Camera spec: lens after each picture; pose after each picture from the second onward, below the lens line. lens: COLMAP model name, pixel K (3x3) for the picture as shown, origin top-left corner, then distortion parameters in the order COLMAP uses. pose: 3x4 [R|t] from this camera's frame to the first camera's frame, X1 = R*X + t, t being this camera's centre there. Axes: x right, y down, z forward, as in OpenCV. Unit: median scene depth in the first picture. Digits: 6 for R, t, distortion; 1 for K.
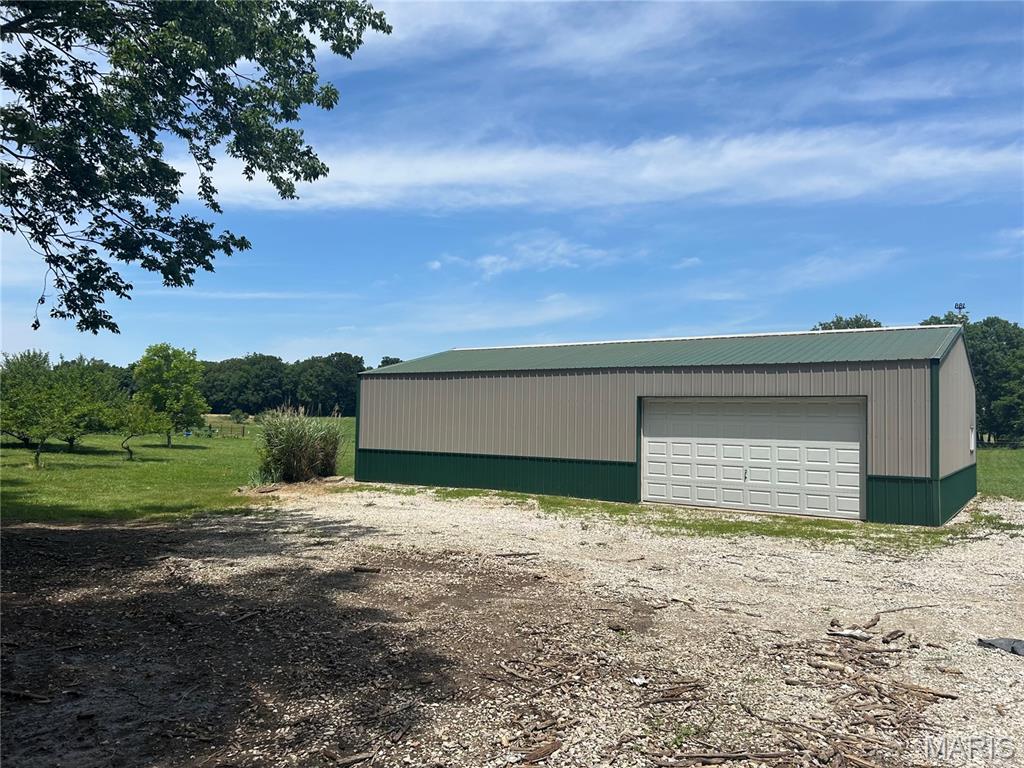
lens RADIAL K [[801.4, 0, 512.0], [0, 801.4, 384.0], [0, 0, 1]] dist [-0.006787, -0.010821]
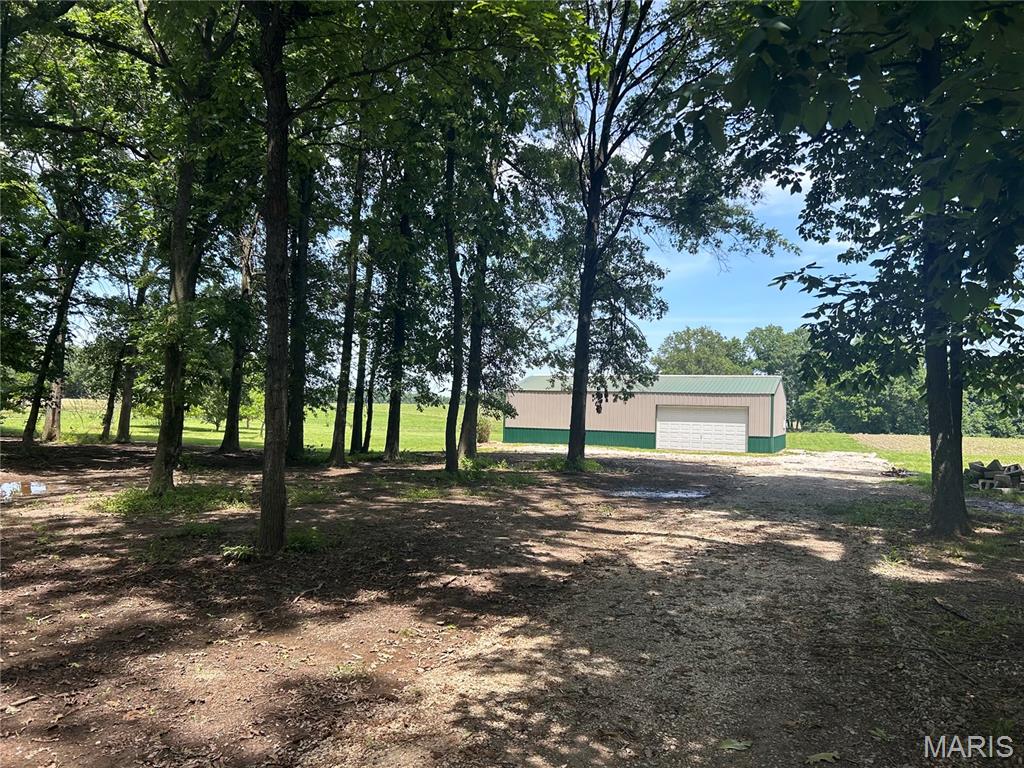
lens RADIAL K [[801.4, 0, 512.0], [0, 801.4, 384.0], [0, 0, 1]] dist [-0.006787, -0.010821]
pose [[0.981132, 0.010368, 0.193060, -0.715771], [-0.013501, 0.999798, 0.014921, -0.075499], [-0.192866, -0.017246, 0.981073, -1.237878]]
